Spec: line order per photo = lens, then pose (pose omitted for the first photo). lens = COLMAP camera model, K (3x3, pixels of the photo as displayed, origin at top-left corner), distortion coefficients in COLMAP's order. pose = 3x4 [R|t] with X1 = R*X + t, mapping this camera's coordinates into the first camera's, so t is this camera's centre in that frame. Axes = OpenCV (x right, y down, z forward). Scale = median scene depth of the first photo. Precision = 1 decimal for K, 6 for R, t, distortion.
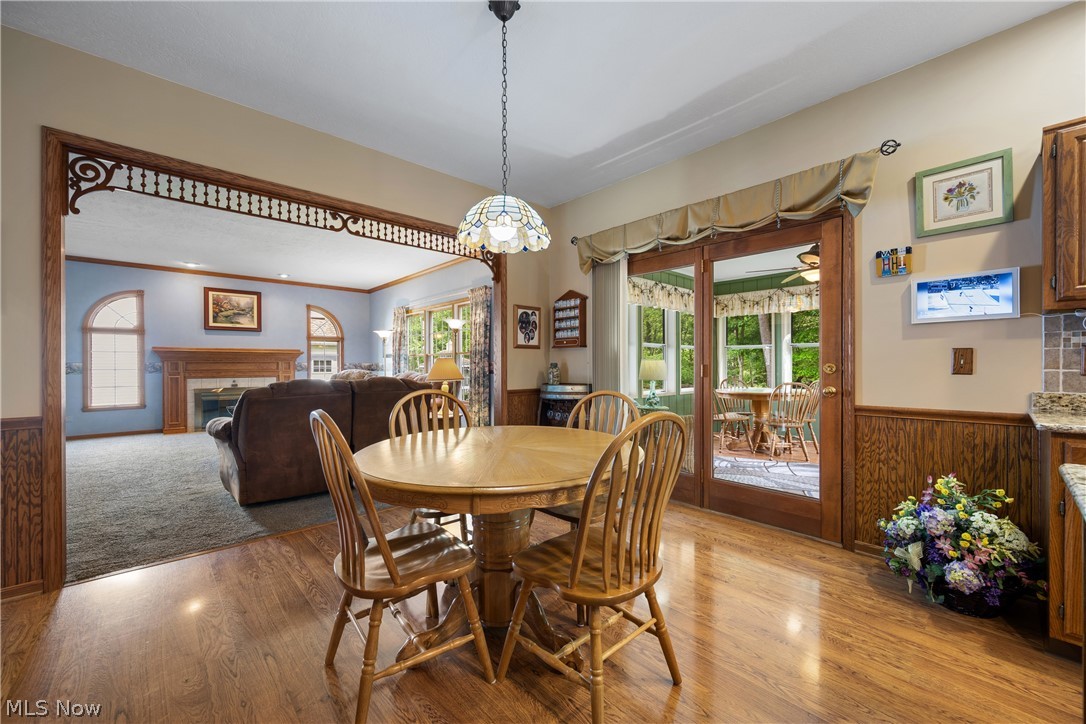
lens RADIAL K [[425.8, 0, 546.2], [0, 425.8, 364.0], [0, 0, 1]] dist [0.000206, -0.000187]
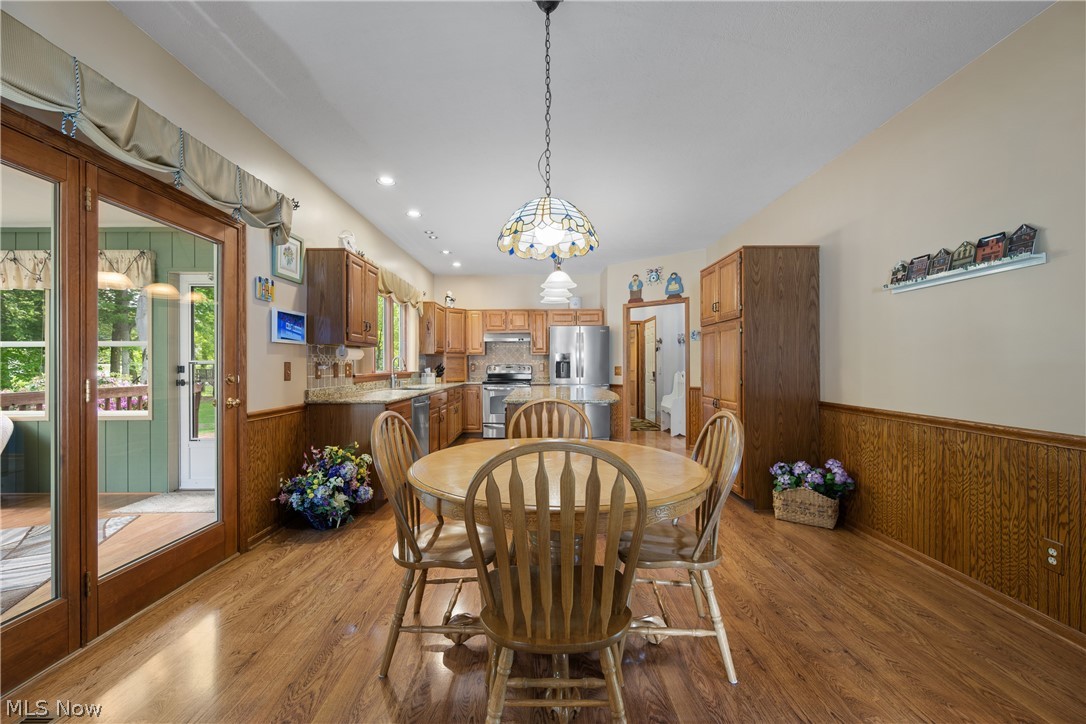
lens RADIAL K [[425.8, 0, 539.7], [0, 425.8, 362.9], [0, 0, 1]] dist [0.000206, -0.000187]
pose [[-0.734060, 0.008704, 0.679029, -0.331016], [0.003272, 0.999952, -0.009281, -0.009829], [-0.679077, -0.004591, -0.734053, 0.789966]]
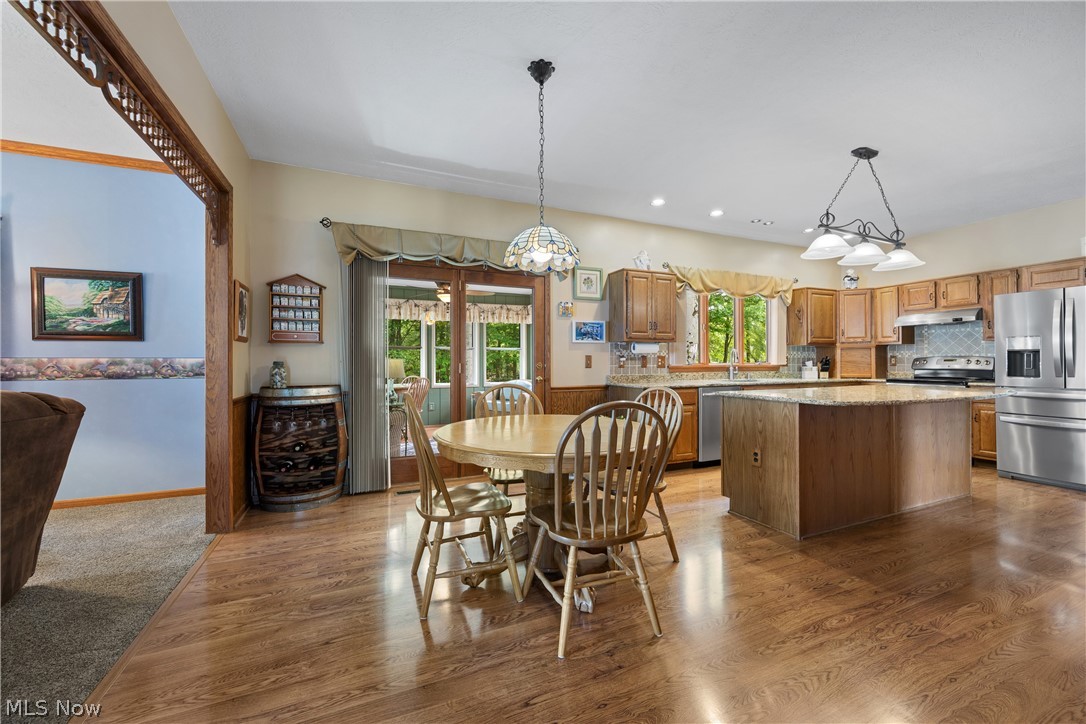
lens RADIAL K [[425.8, 0, 541.9], [0, 425.8, 362.6], [0, 0, 1]] dist [0.000206, -0.000187]
pose [[0.329313, 0.001281, 0.944220, -0.586000], [-0.001233, 0.999999, -0.000927, -0.000127], [-0.944220, -0.000859, 0.329314, 0.279211]]
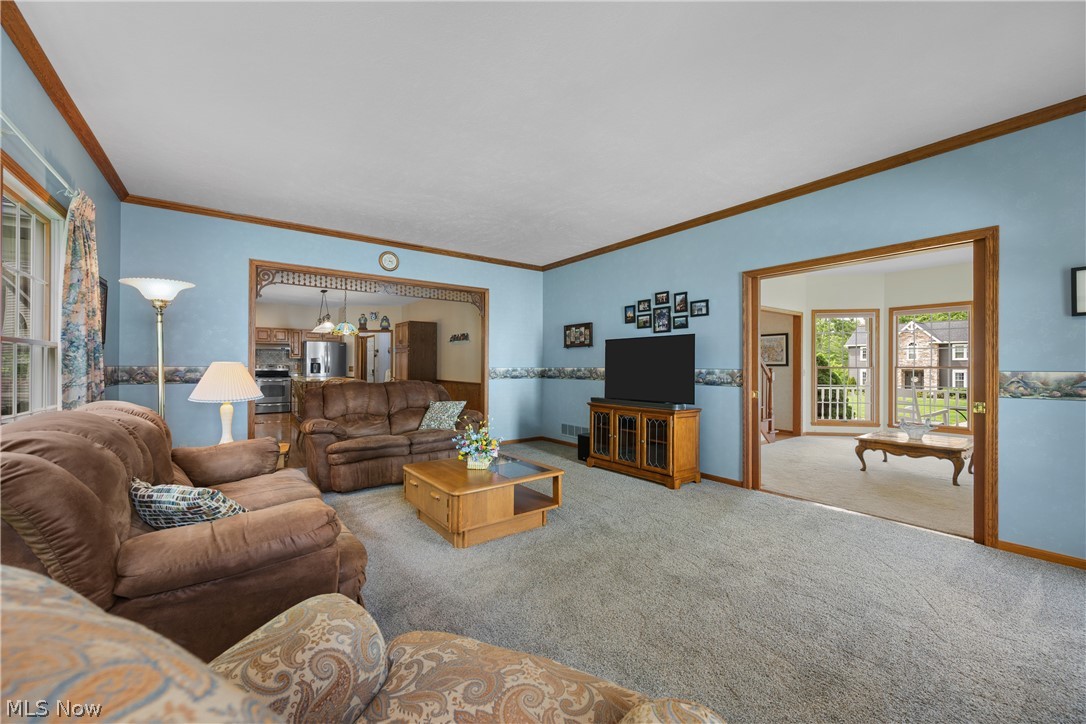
lens RADIAL K [[425.8, 0, 547.6], [0, 425.8, 360.6], [0, 0, 1]] dist [0.000206, -0.000187]
pose [[-0.995385, -0.000731, 0.095958, -0.993646], [-0.002172, 0.999886, -0.014921, -0.008633], [-0.095936, -0.015060, -0.995274, 2.043670]]
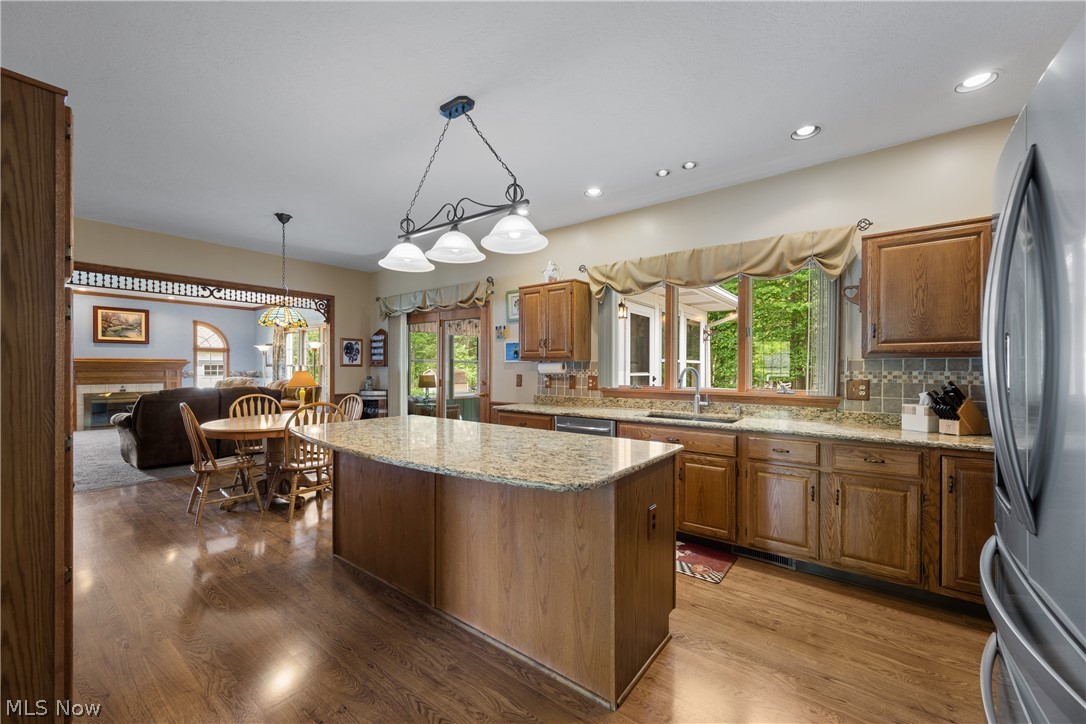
lens RADIAL K [[425.8, 0, 544.2], [0, 425.8, 369.5], [0, 0, 1]] dist [0.000206, -0.000187]
pose [[0.986341, 0.006259, 0.164596, 0.398443], [-0.007278, 0.999958, 0.005593, -0.041050], [-0.164554, -0.006715, 0.986345, -0.632791]]
